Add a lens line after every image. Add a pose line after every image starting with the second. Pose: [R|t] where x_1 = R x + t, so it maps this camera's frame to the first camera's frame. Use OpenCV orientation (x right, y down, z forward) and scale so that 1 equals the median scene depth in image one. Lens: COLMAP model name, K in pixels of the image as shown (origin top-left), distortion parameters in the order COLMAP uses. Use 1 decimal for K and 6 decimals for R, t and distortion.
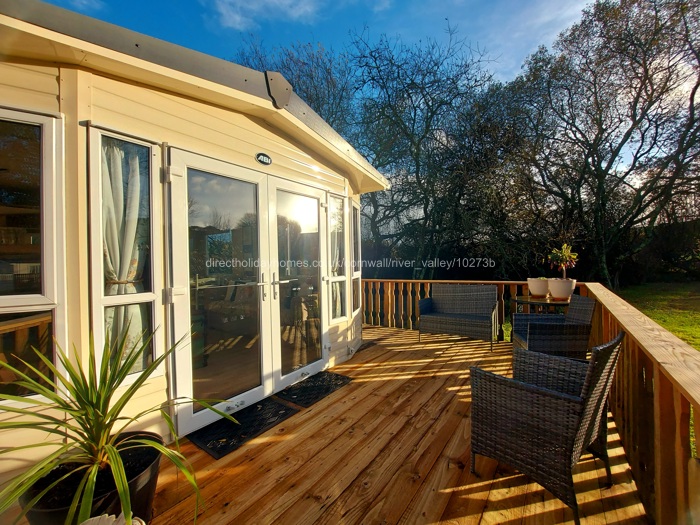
lens RADIAL K [[290.1, 0, 350.0], [0, 290.1, 262.5], [0, 0, 1]] dist [-0.024367, 0.007192]
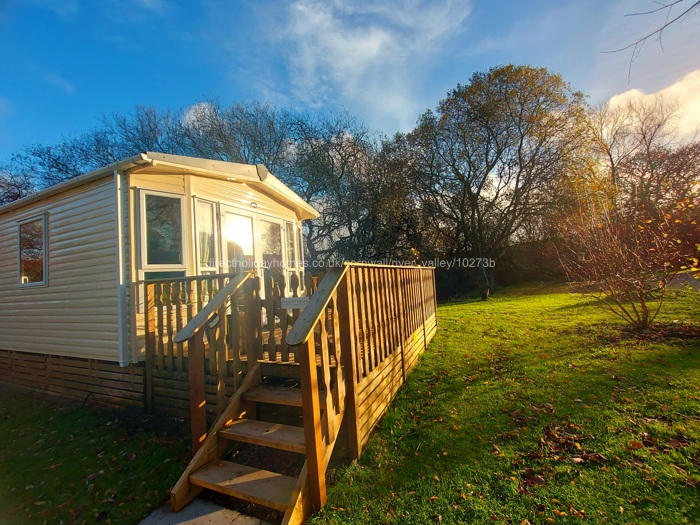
lens RADIAL K [[290.1, 0, 350.0], [0, 290.1, 262.5], [0, 0, 1]] dist [-0.024367, 0.007192]
pose [[0.975182, -0.036380, 0.218396, -0.036457], [0.050716, 0.996885, -0.060396, 0.063265], [-0.215518, 0.069973, 0.973990, -0.354630]]
